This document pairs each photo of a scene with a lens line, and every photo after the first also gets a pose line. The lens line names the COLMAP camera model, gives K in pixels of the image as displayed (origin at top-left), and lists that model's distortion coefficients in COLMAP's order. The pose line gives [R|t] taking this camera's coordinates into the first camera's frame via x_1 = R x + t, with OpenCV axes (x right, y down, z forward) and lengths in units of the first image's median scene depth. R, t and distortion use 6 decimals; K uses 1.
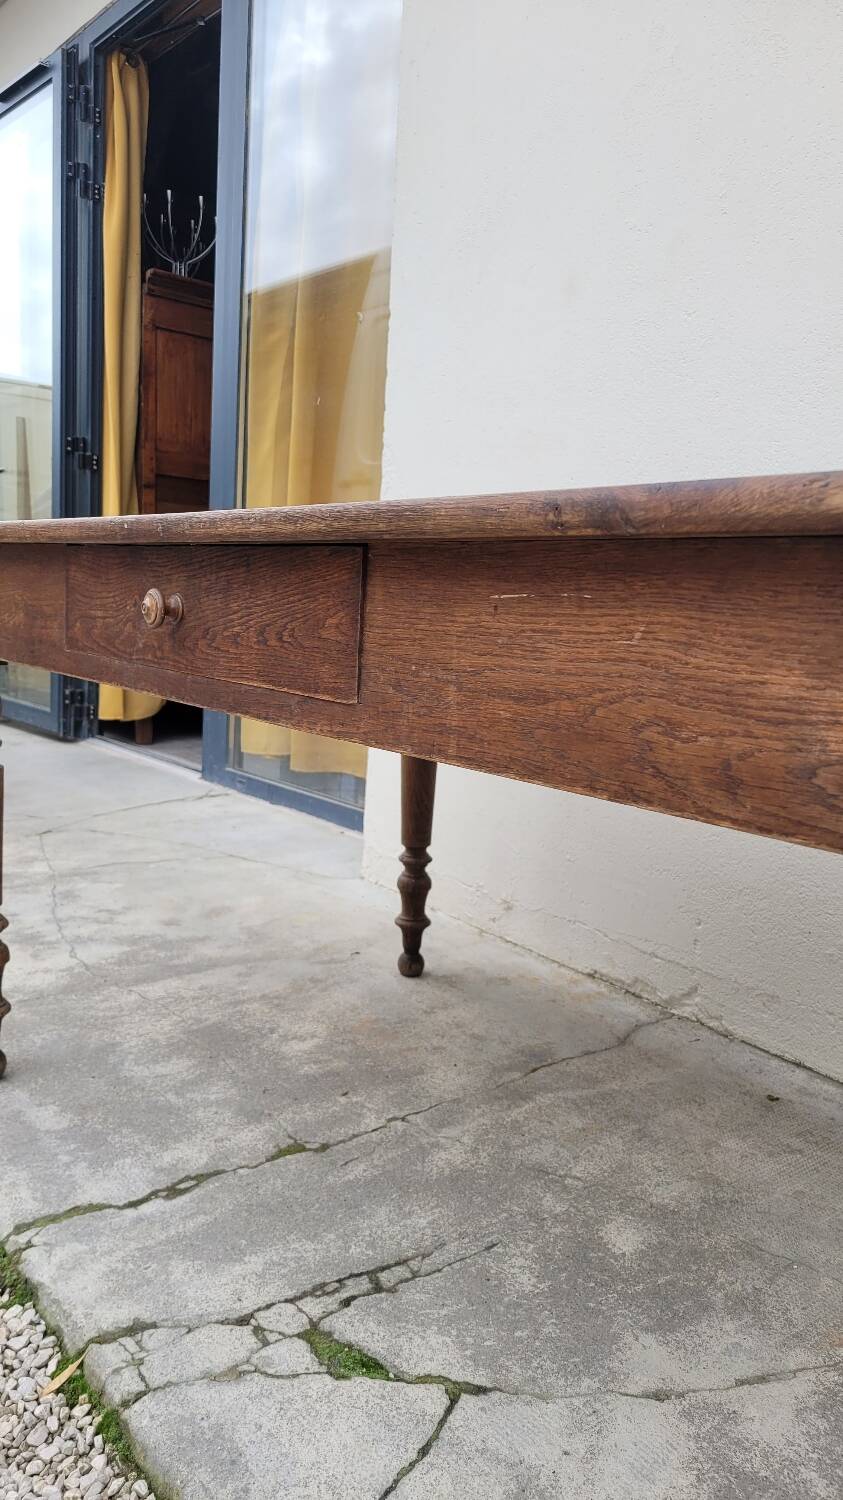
lens RADIAL K [[1131.0, 0, 419.0], [0, 1131.0, 752.3], [0, 0, 1]] dist [0.046087, -0.028629]
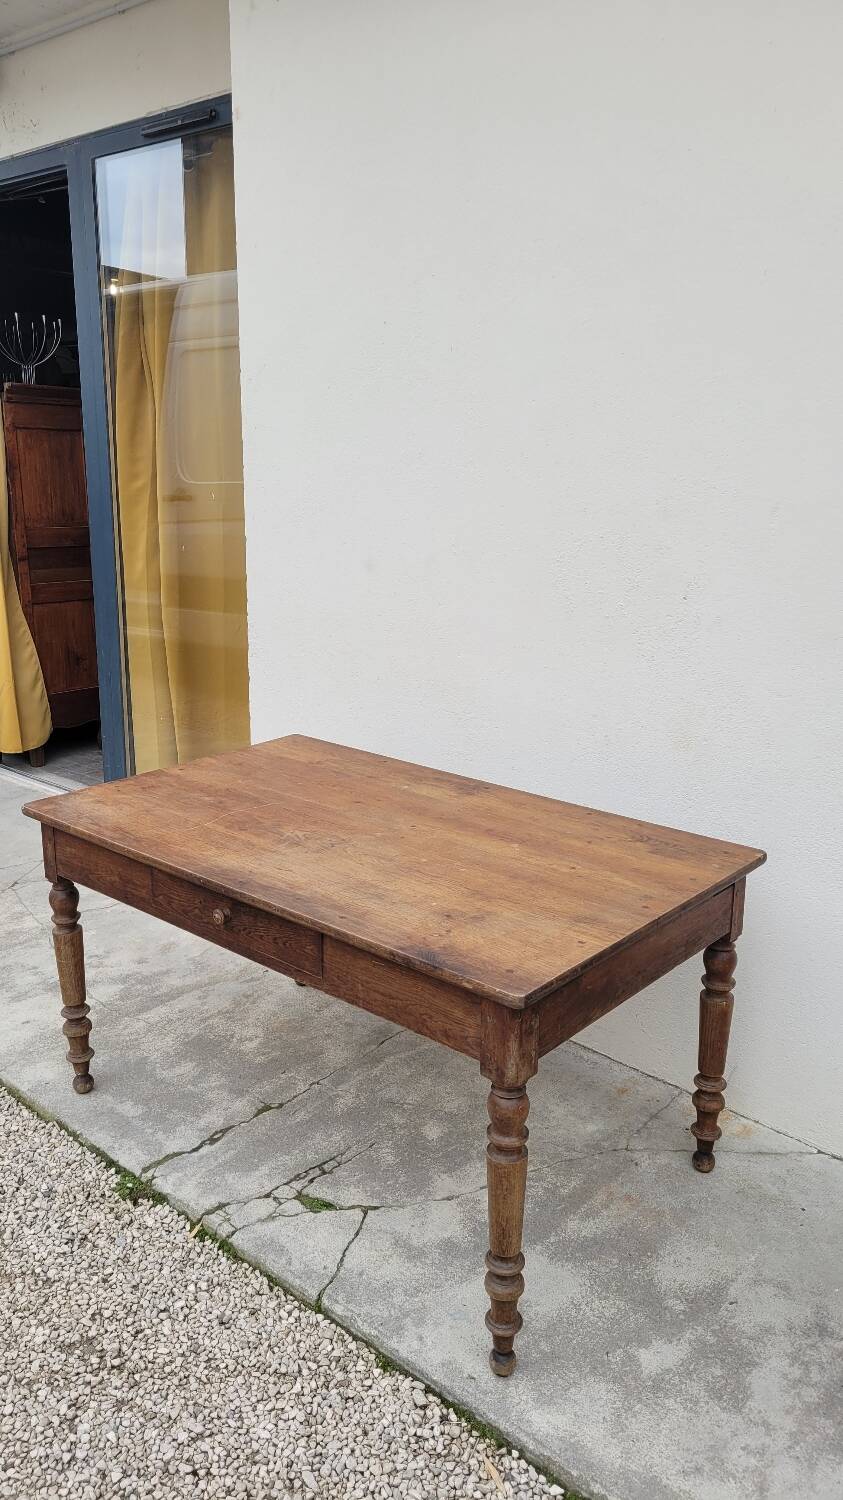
lens RADIAL K [[1121.4, 0, 421.5], [0, 1121.4, 750.0], [0, 0, 1]] dist [0.059375, -0.037094]
pose [[0.982234, -0.083674, 0.167973, -0.132206], [0.062981, 0.990162, 0.124954, -0.531172], [-0.176776, -0.112155, 0.977840, -0.954344]]
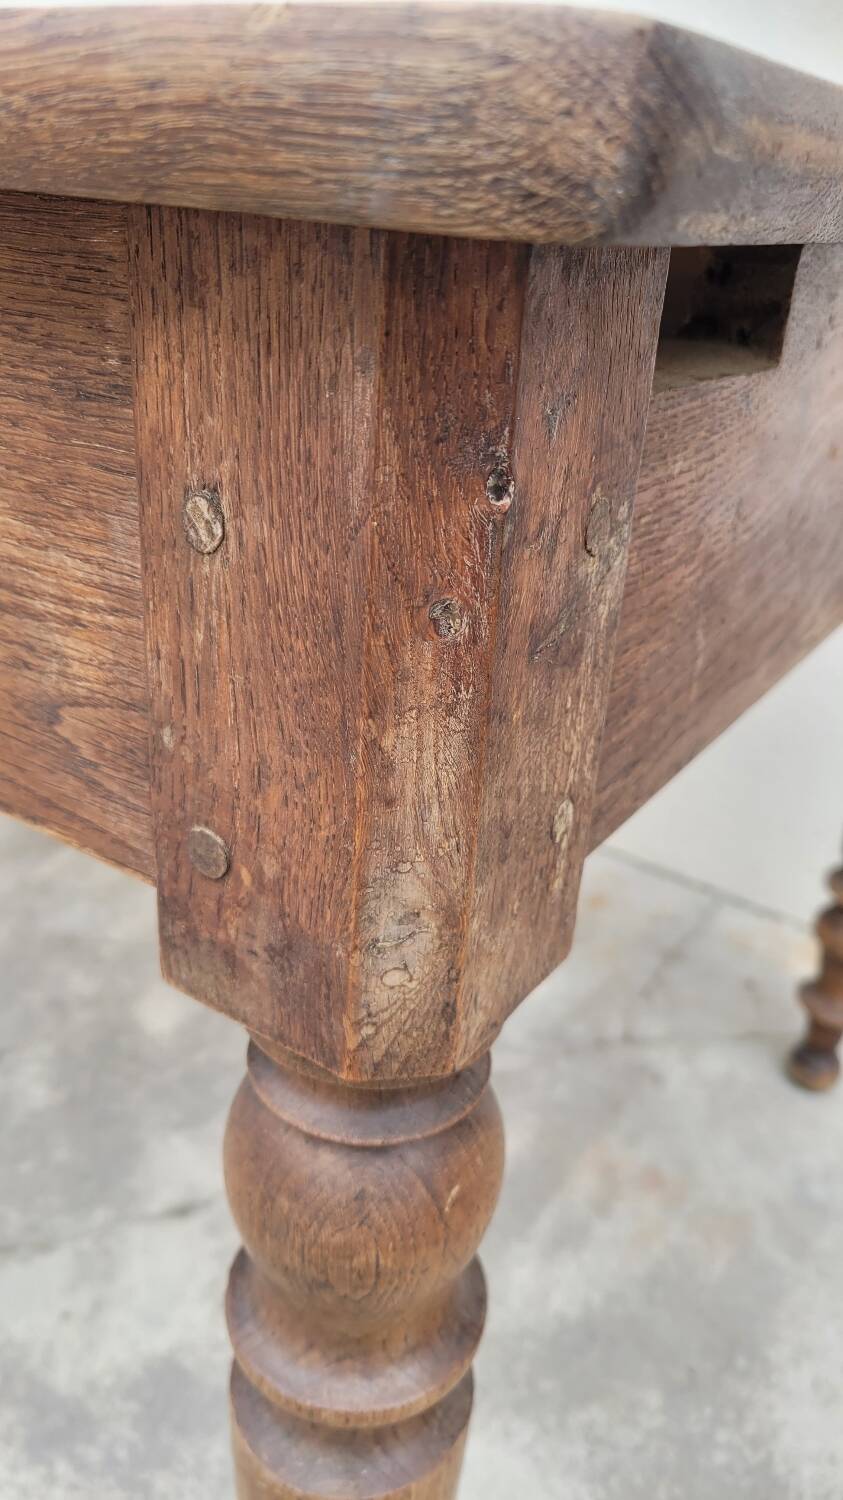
lens RADIAL K [[1168.1, 0, 422.4], [0, 1168.1, 753.5], [0, 0, 1]] dist [0.001851, 0.007889]
pose [[0.950665, -0.119056, 0.286464, 0.132188], [0.020519, 0.945535, 0.324873, -0.047550], [-0.309540, -0.302968, 0.901330, 0.184723]]
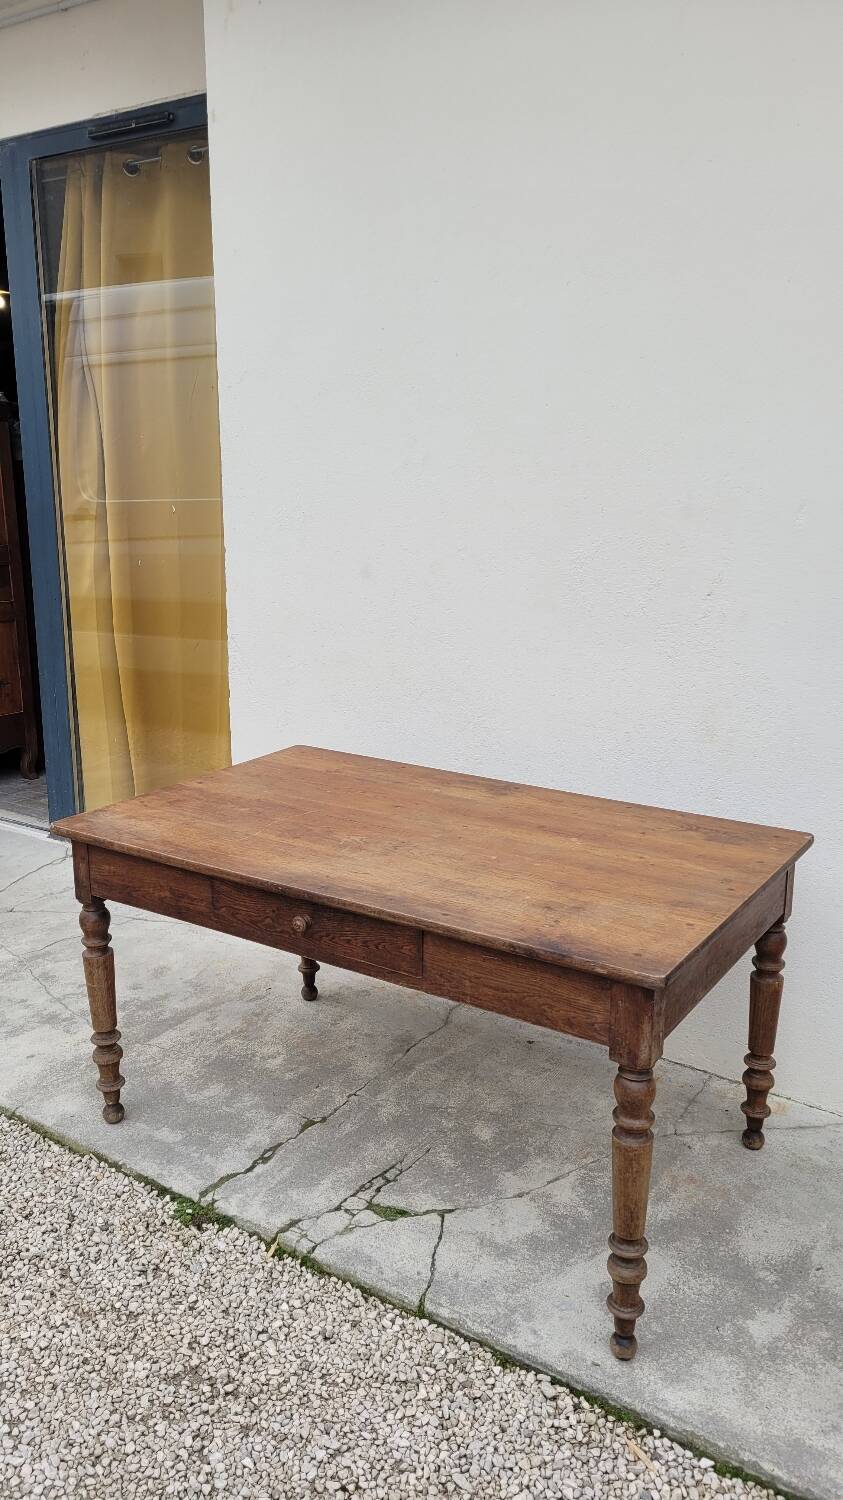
lens RADIAL K [[1118.7, 0, 423.0], [0, 1118.7, 764.3], [0, 0, 1]] dist [0.063375, -0.041250]
pose [[0.948469, -0.118687, 0.293802, -0.452431], [0.084760, 0.988444, 0.125673, -0.515240], [-0.305323, -0.094295, 0.947569, -0.873299]]
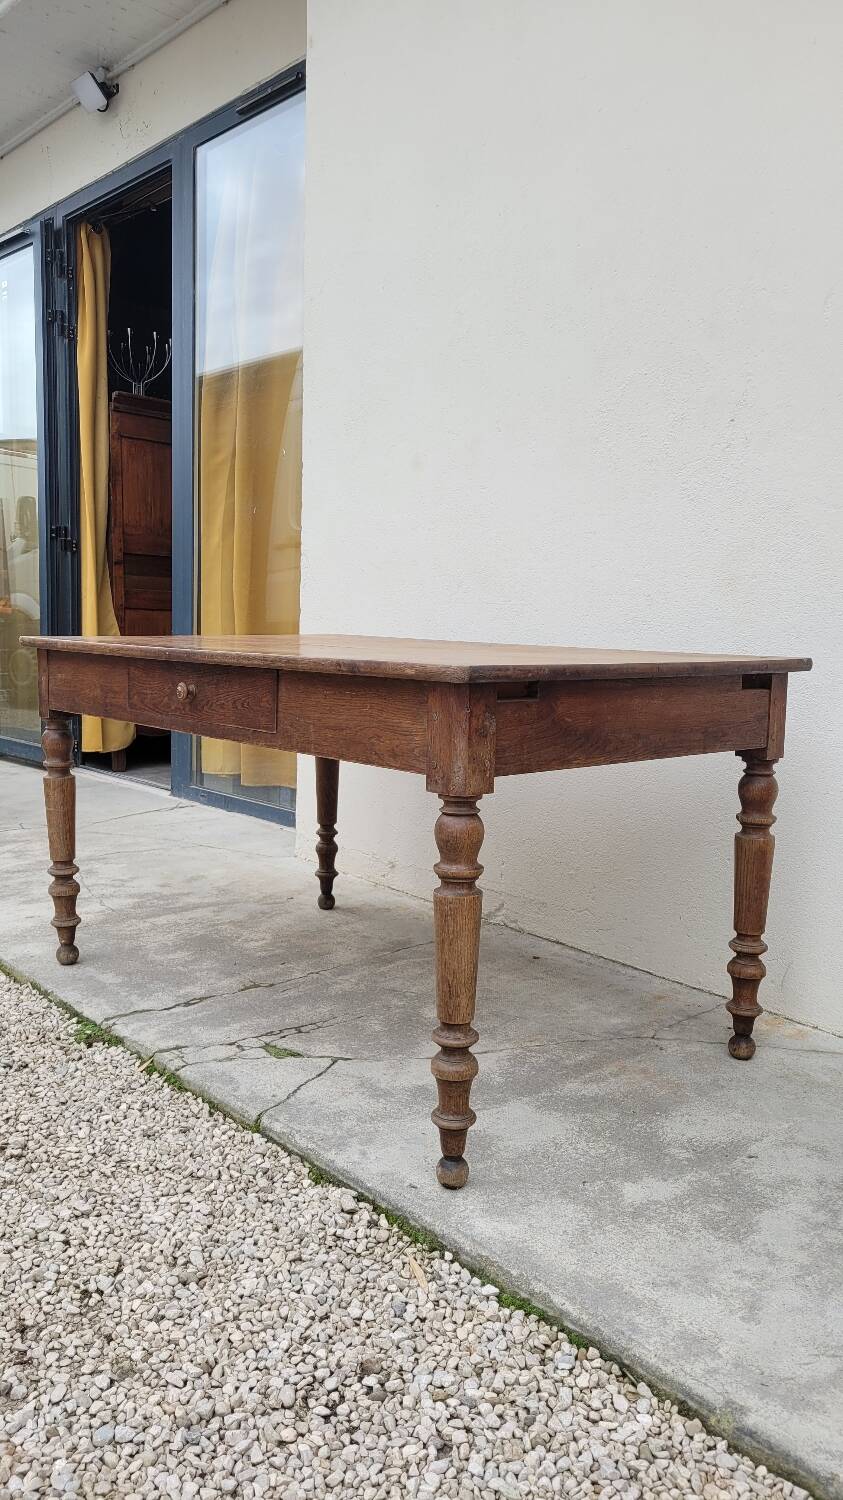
lens RADIAL K [[1124.7, 0, 422.7], [0, 1124.7, 765.0], [0, 0, 1]] dist [0.053528, -0.019450]
pose [[0.998177, -0.029772, 0.052498, 0.076245], [0.030441, 0.999465, -0.011984, 0.037626], [-0.052113, 0.013561, 0.998549, -0.836079]]
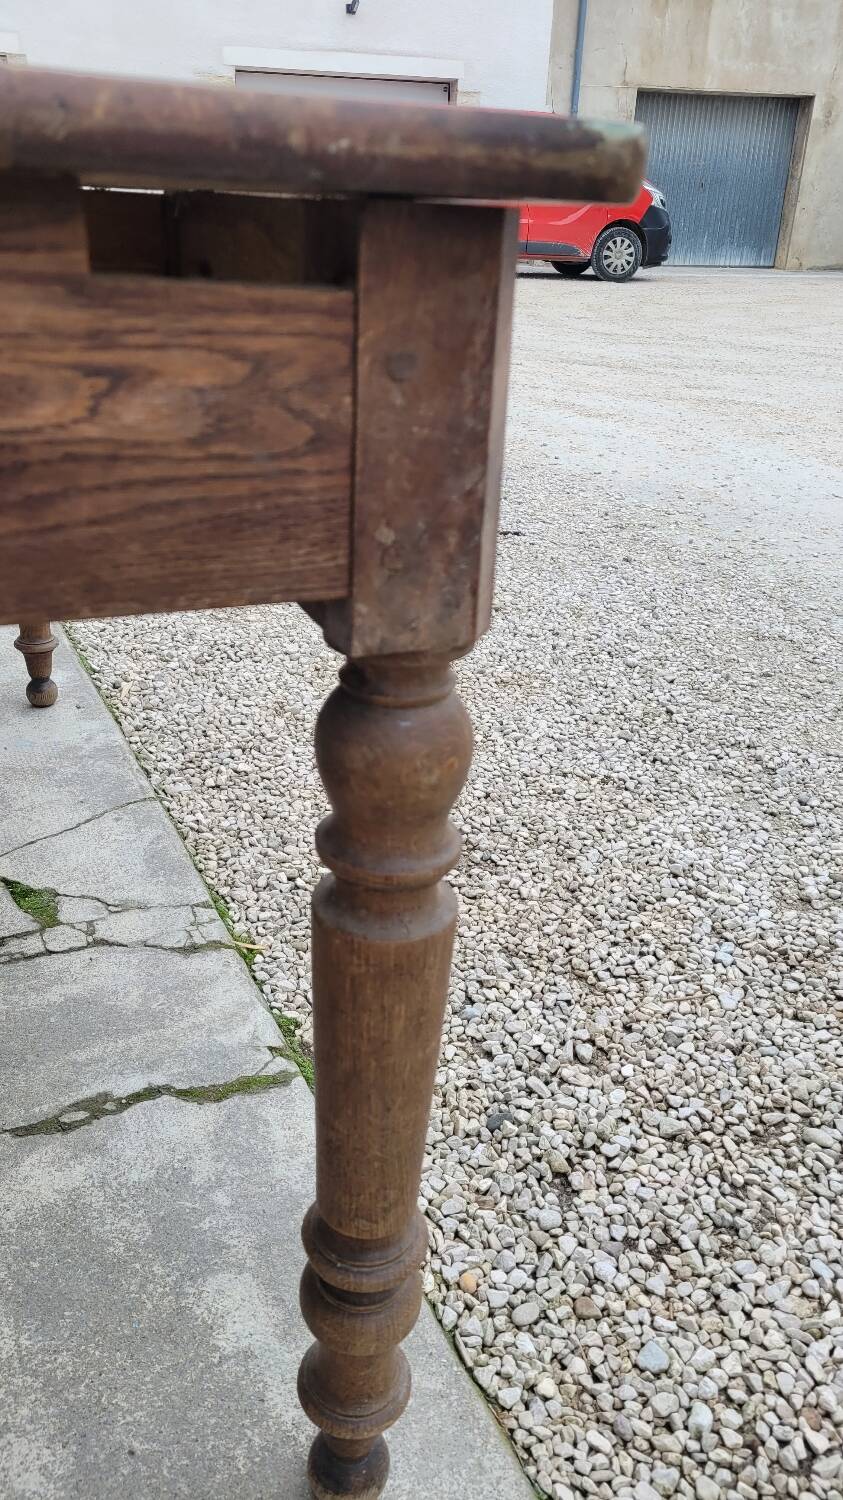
lens RADIAL K [[1124.7, 0, 422.7], [0, 1124.7, 765.0], [0, 0, 1]] dist [0.053528, -0.019450]
pose [[-0.970895, -0.174073, 0.164503, -0.523554], [-0.049291, 0.817369, 0.574001, -0.259450], [-0.234378, 0.549187, -0.802160, 1.456707]]
